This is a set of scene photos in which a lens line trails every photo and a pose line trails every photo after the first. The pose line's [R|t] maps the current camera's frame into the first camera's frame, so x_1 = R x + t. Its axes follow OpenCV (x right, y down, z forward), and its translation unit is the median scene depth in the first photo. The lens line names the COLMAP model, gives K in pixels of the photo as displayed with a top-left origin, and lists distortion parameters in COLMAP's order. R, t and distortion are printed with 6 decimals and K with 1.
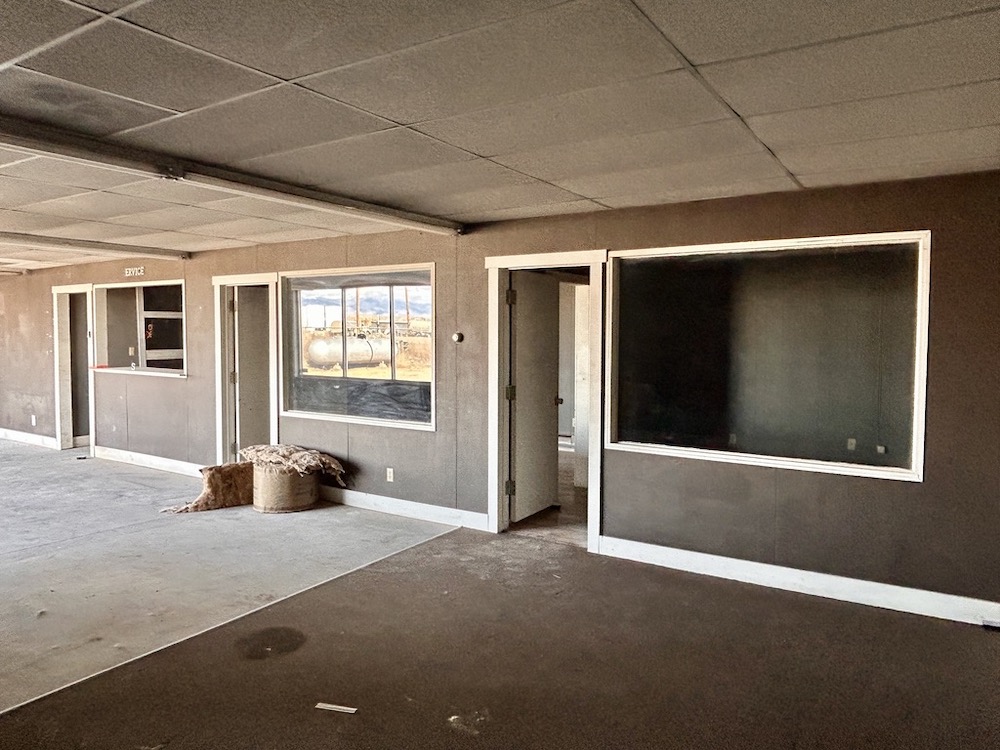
lens RADIAL K [[691.1, 0, 497.1], [0, 691.1, 363.2], [0, 0, 1]] dist [-0.002392, -0.005577]
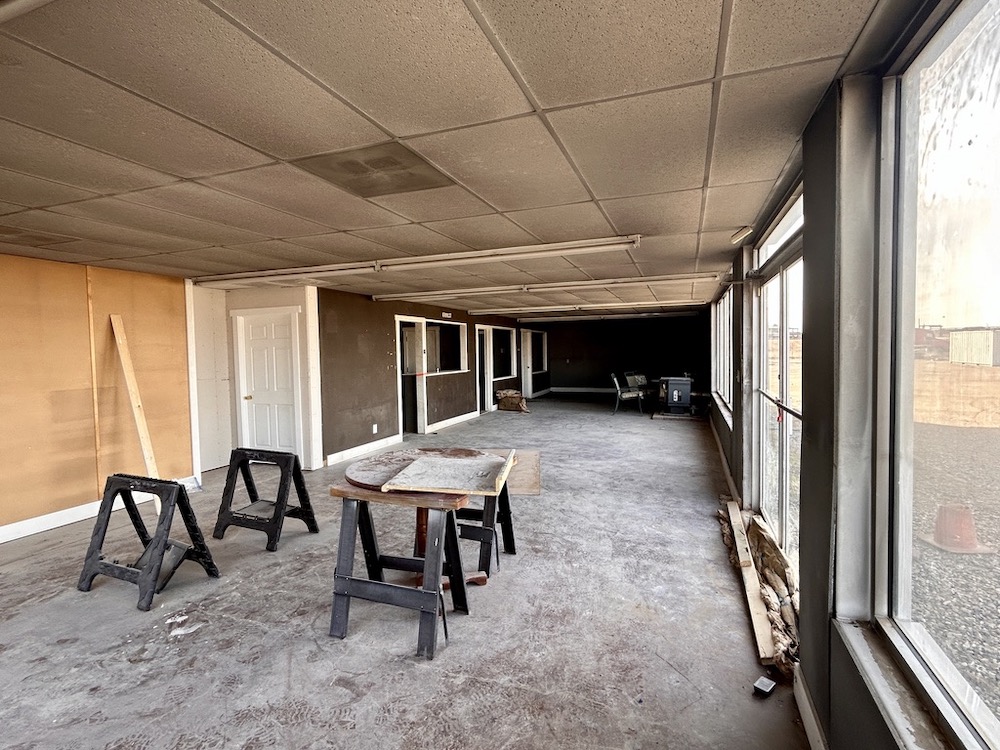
lens RADIAL K [[505.0, 0, 500.0], [0, 505.0, 375.0], [0, 0, 1]] dist [0.000835, 0.000645]
pose [[-0.220880, -0.053099, 0.973855, -1.678849], [0.047420, 0.996751, 0.065103, -0.054948], [-0.974148, 0.060560, -0.217644, 1.073537]]
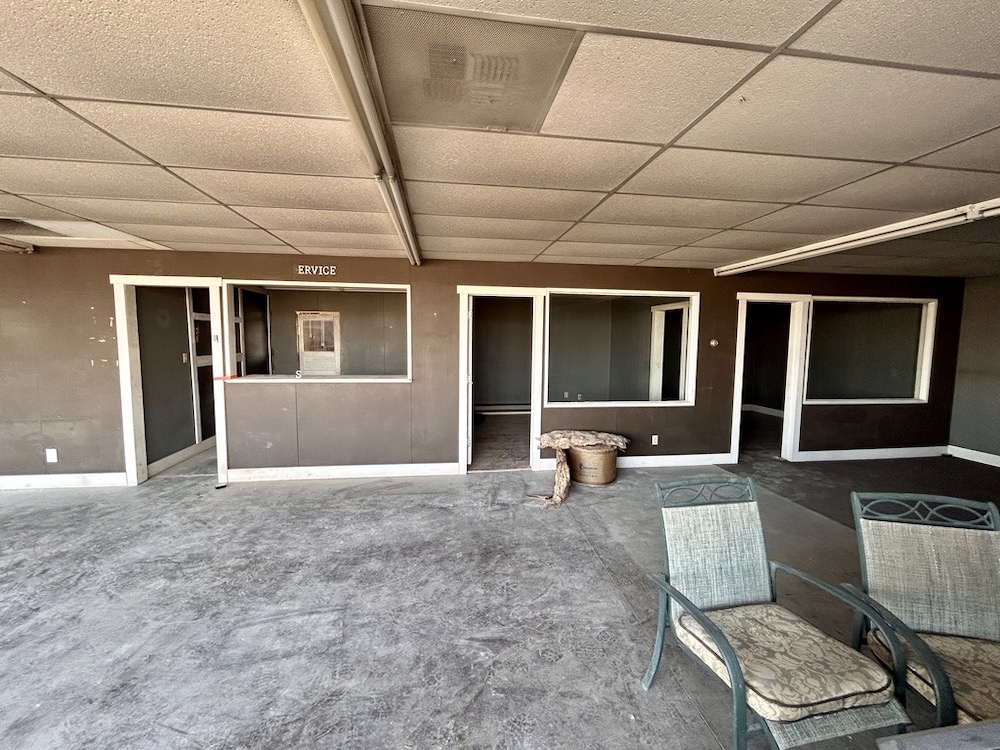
lens RADIAL K [[398.3, 0, 500.0], [0, 398.3, 375.0], [0, 0, 1]] dist [-0.000488, -0.000106]
pose [[0.760174, -0.056593, 0.647251, -0.639515], [0.021481, 0.997844, 0.062019, -0.020767], [-0.649365, -0.033241, 0.759750, 0.407702]]
